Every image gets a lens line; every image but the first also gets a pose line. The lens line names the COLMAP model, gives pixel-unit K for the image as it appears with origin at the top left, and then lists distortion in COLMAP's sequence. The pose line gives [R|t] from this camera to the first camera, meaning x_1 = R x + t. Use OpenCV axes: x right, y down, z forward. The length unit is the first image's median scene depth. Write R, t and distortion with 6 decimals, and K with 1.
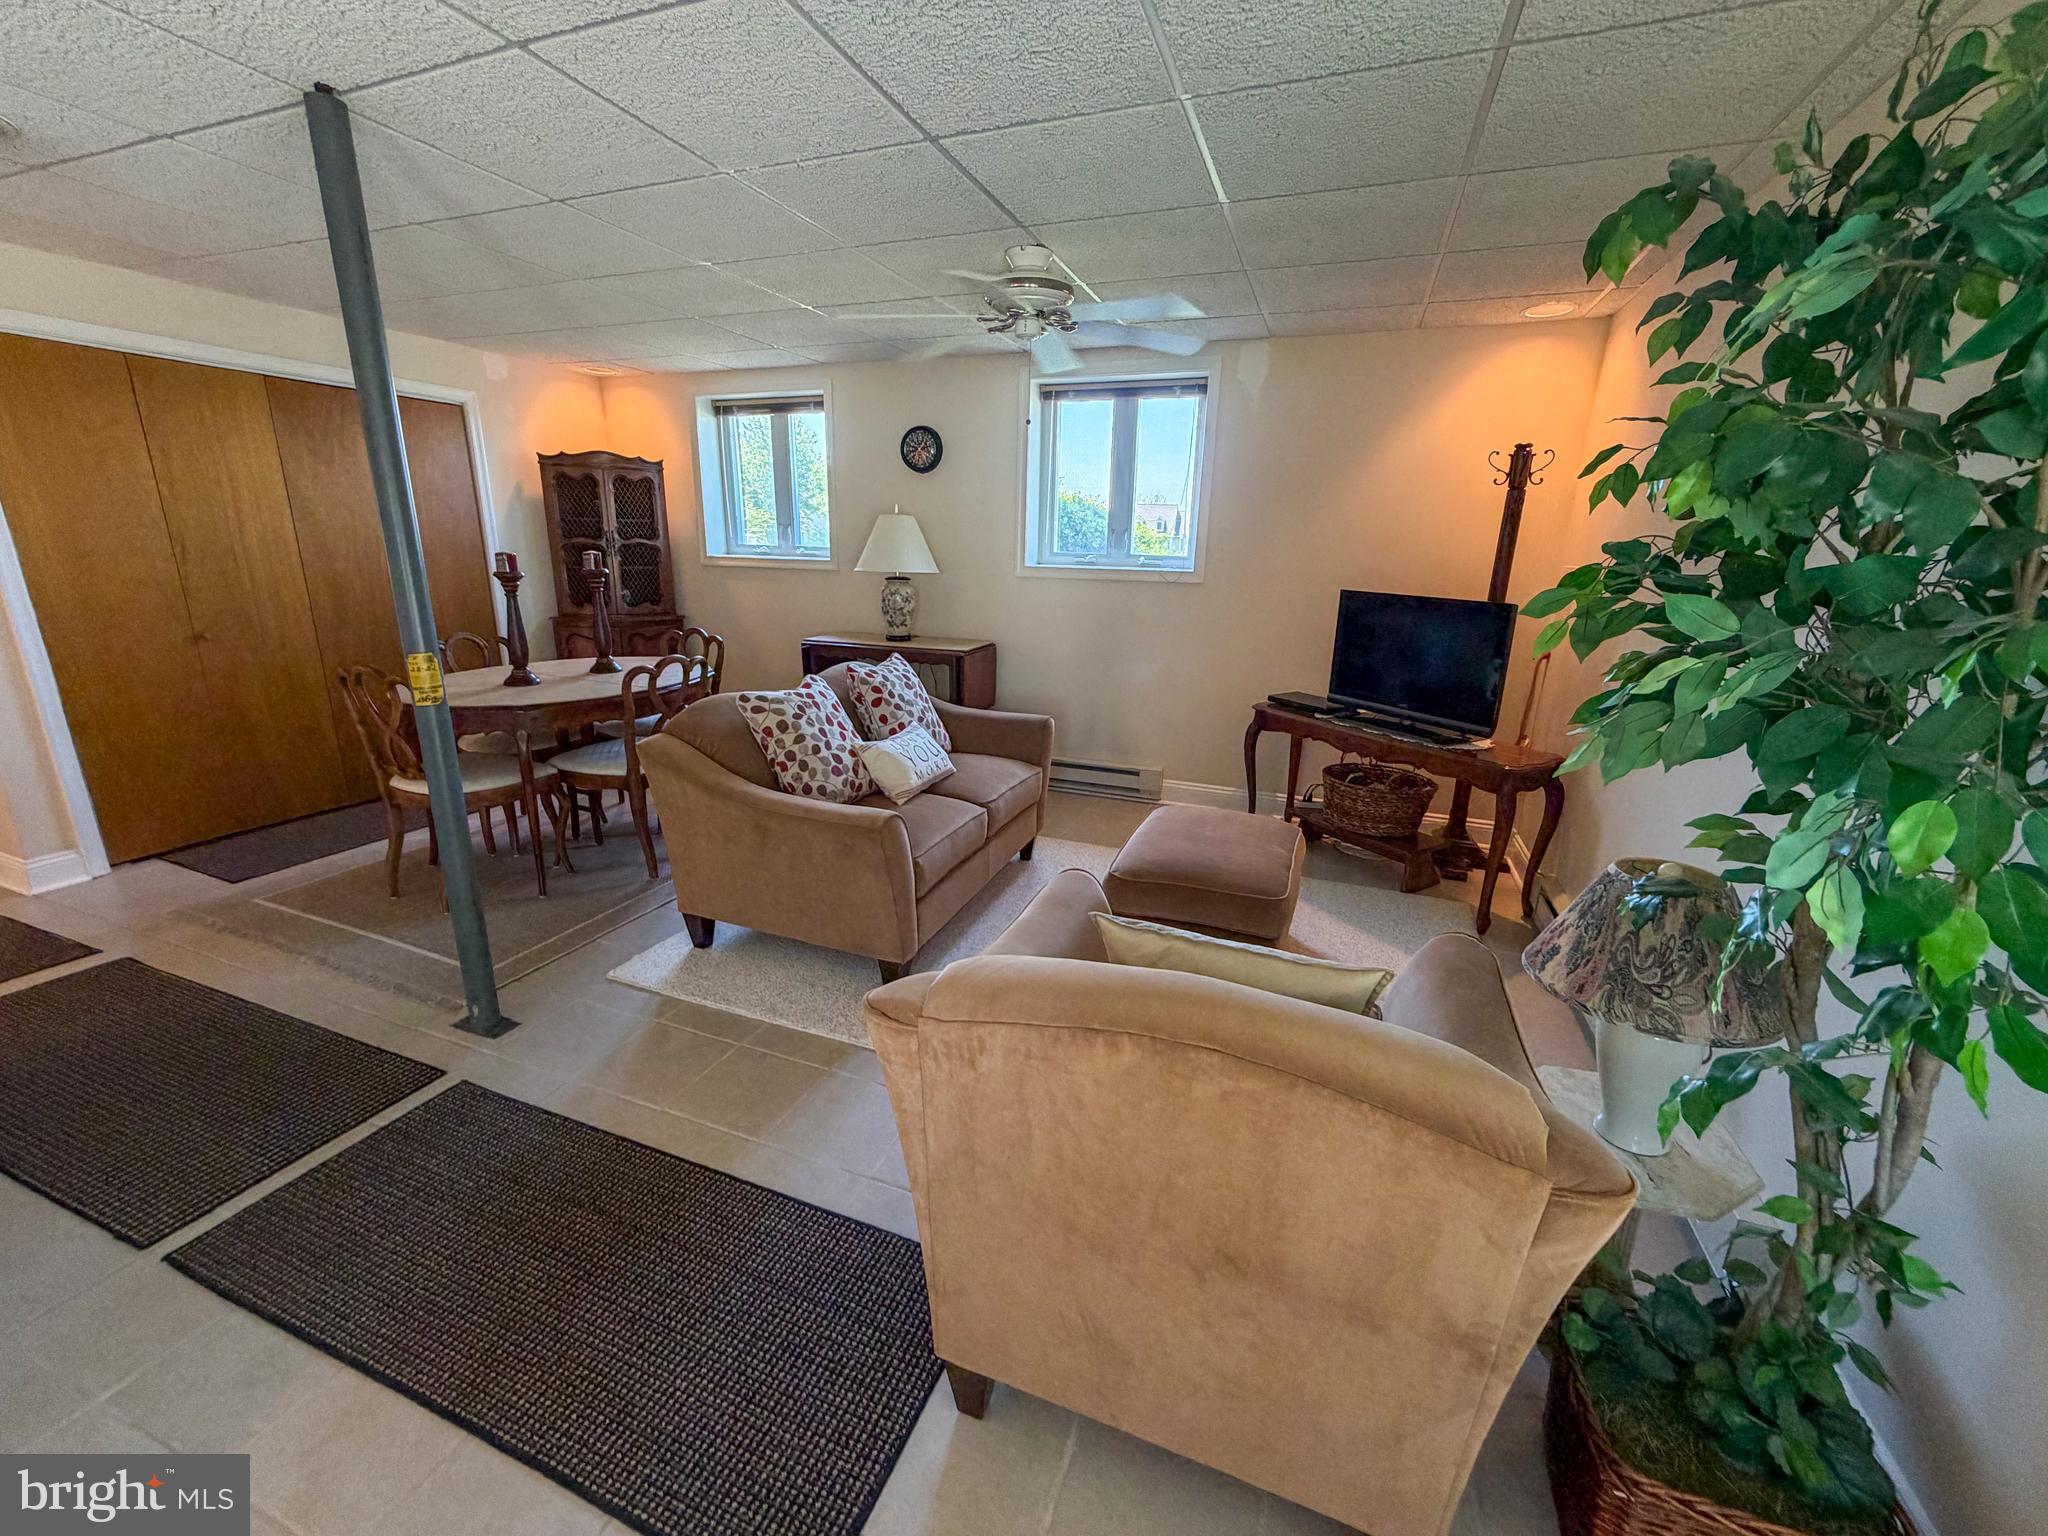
lens RADIAL K [[817.2, 0, 1024.0], [0, 817.2, 768.0], [0, 0, 1]] dist [-0.000648, -0.000563]
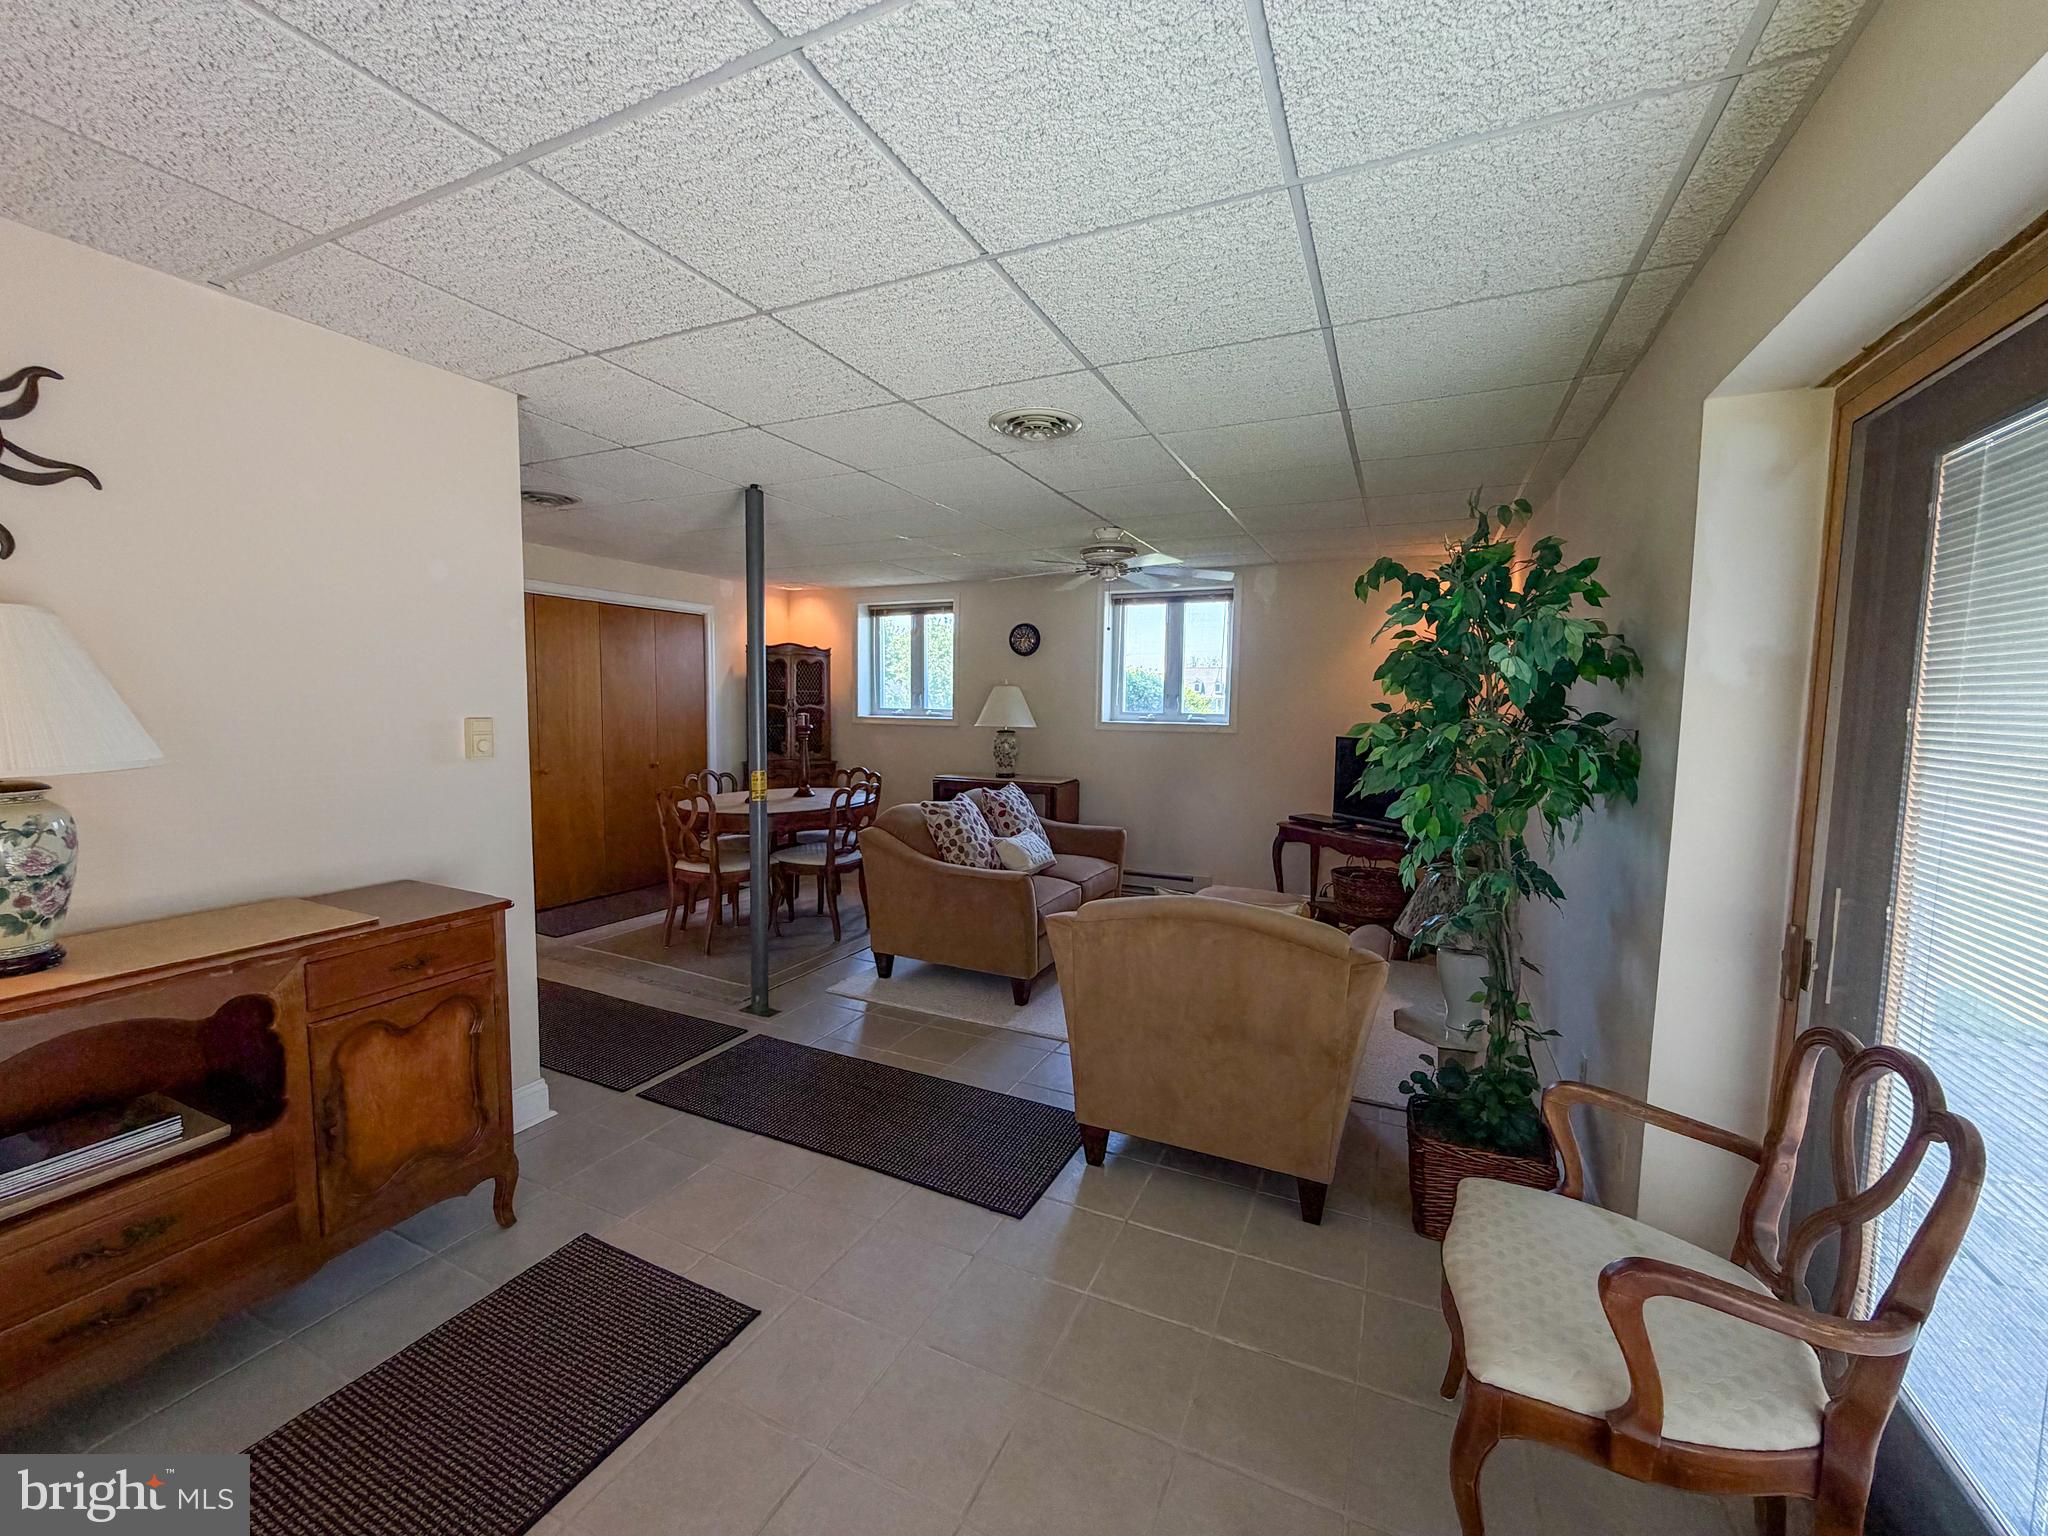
lens RADIAL K [[817.2, 0, 1024.0], [0, 817.2, 768.0], [0, 0, 1]] dist [-0.000648, -0.000563]
pose [[0.997152, -0.002912, -0.075360, -0.032713], [-0.011515, 0.981657, -0.190307, 0.109106], [0.074532, 0.190633, 0.978828, -0.399719]]
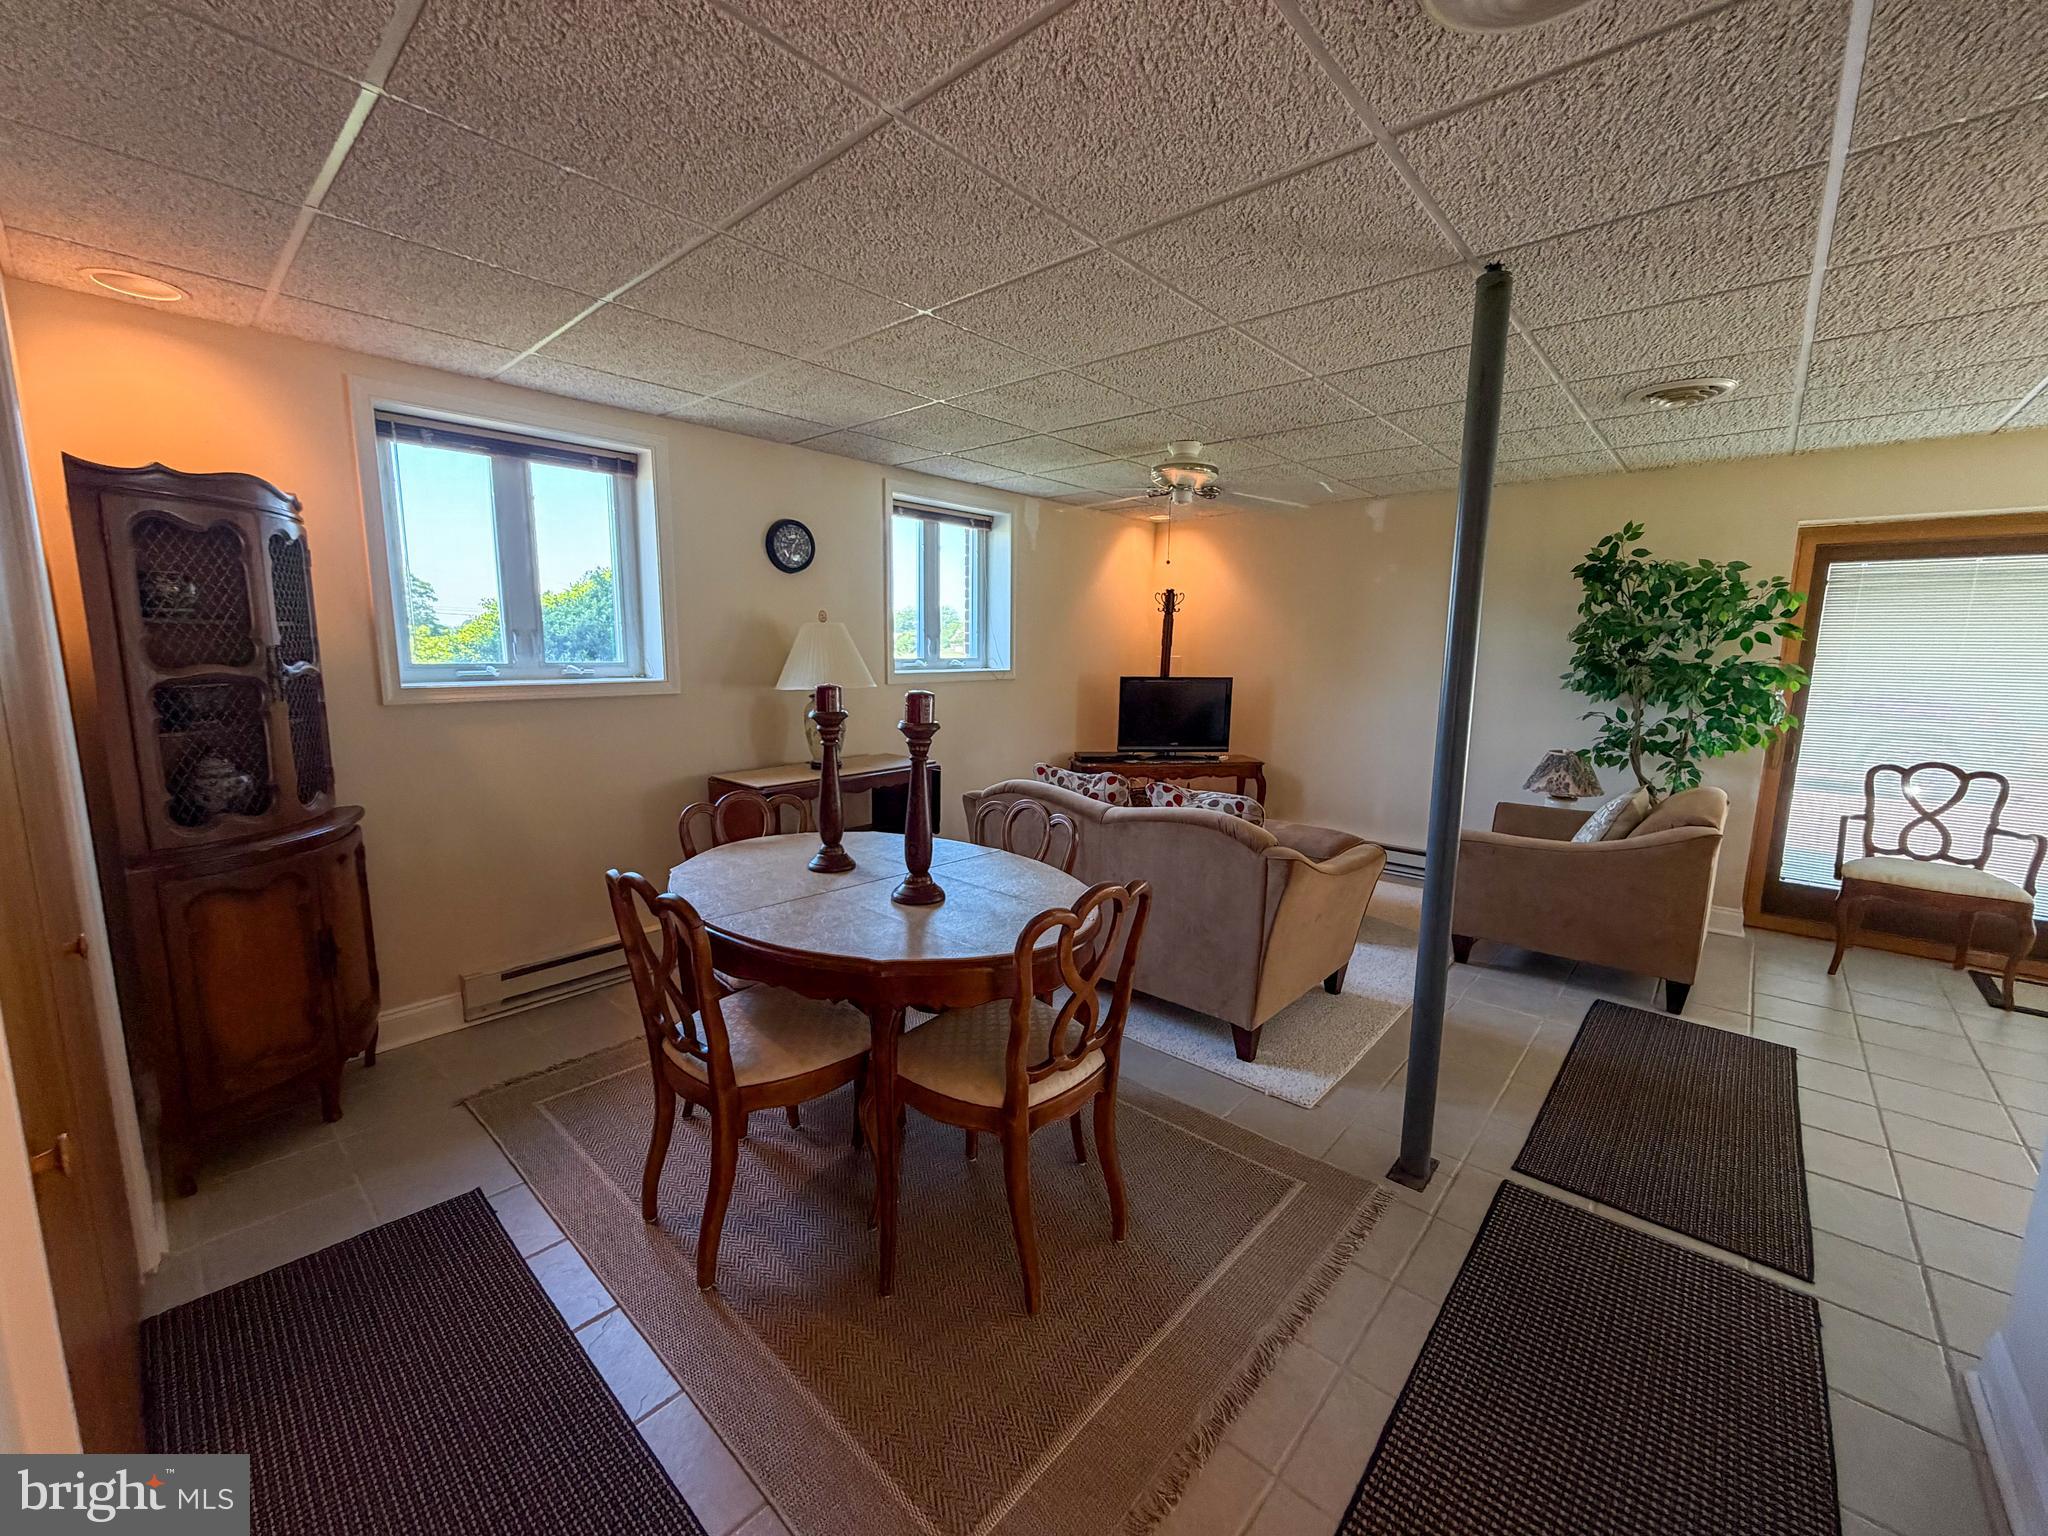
lens RADIAL K [[817.2, 0, 1024.0], [0, 817.2, 768.0], [0, 0, 1]] dist [-0.000648, -0.000563]
pose [[0.354866, -0.157193, 0.921608, -1.145296], [0.250424, 0.965725, 0.068292, -0.219605], [-0.900754, 0.206558, 0.382068, 0.674463]]
